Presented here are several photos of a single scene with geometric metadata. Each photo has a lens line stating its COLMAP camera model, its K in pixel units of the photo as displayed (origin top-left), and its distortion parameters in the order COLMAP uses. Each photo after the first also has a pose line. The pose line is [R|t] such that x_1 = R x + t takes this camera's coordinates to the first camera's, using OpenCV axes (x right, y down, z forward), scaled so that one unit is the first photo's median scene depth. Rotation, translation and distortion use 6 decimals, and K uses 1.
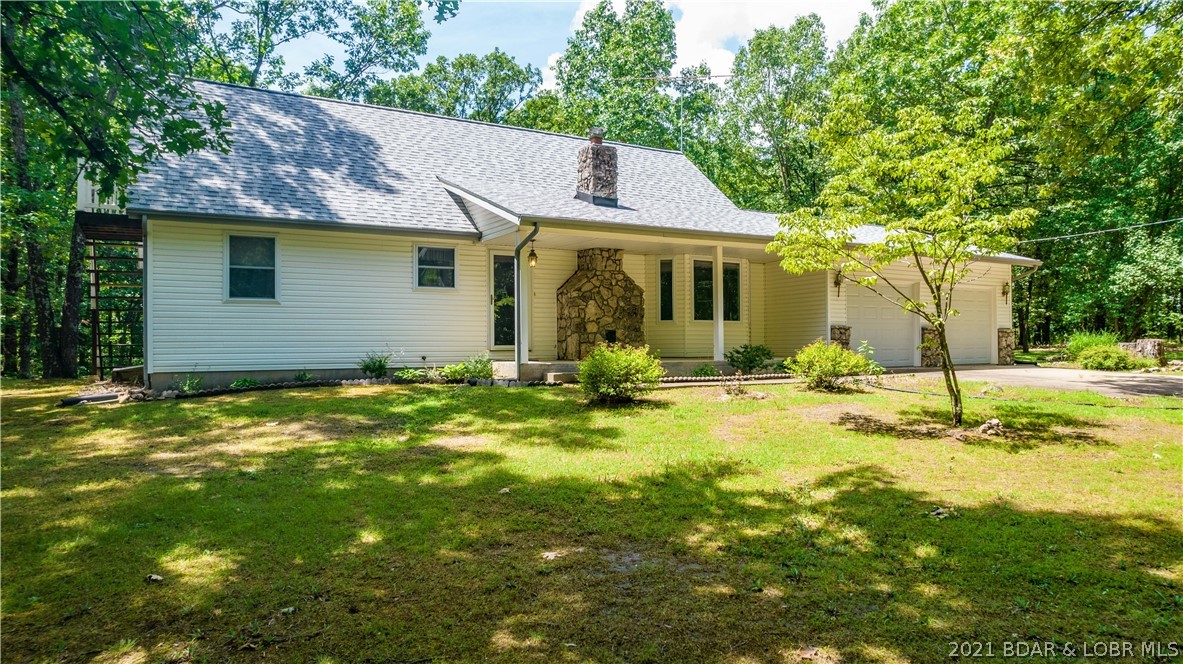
lens RADIAL K [[734.0, 0, 615.9], [0, 734.0, 333.8], [0, 0, 1]] dist [-0.067969, 0.080446]
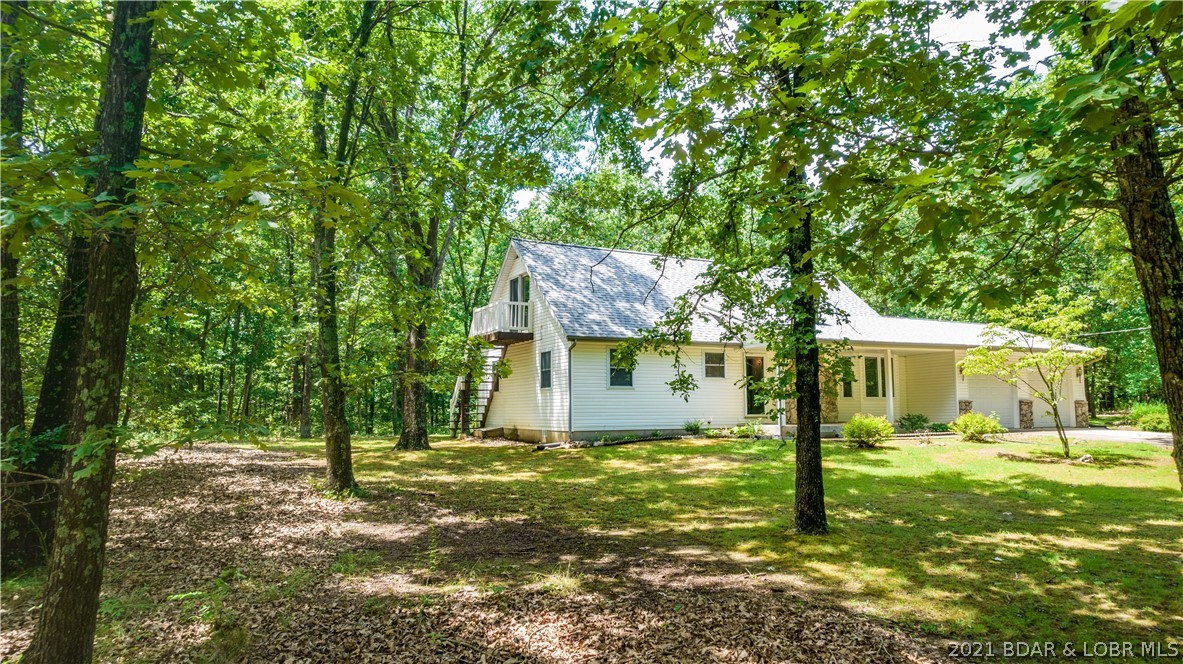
lens RADIAL K [[734.0, 0, 615.9], [0, 734.0, 333.8], [0, 0, 1]] dist [-0.067969, 0.080446]
pose [[0.998176, -0.004797, -0.060175, -0.300376], [-0.000453, 0.996214, -0.086931, -0.016692], [0.060365, 0.086799, 0.994395, -0.496746]]
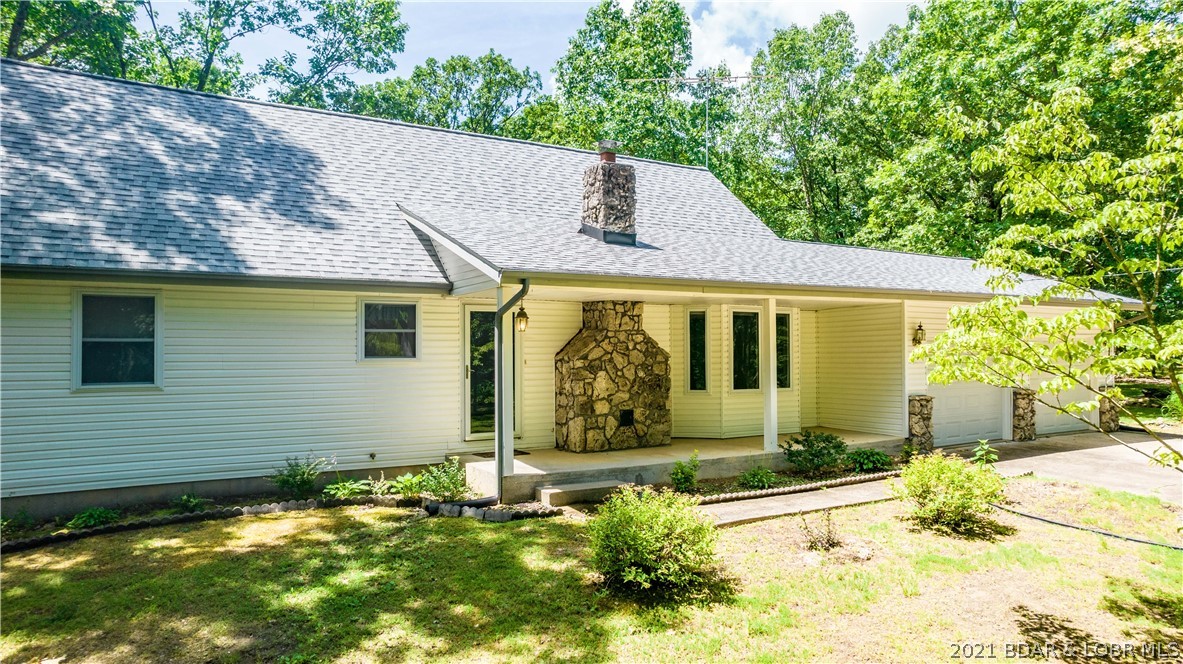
lens RADIAL K [[734.0, 0, 615.9], [0, 734.0, 333.8], [0, 0, 1]] dist [-0.067969, 0.080446]
pose [[0.999997, 0.002274, -0.000131, -0.016324], [-0.002276, 0.999951, -0.009672, -0.067721], [0.000109, 0.009673, 0.999953, 0.223337]]
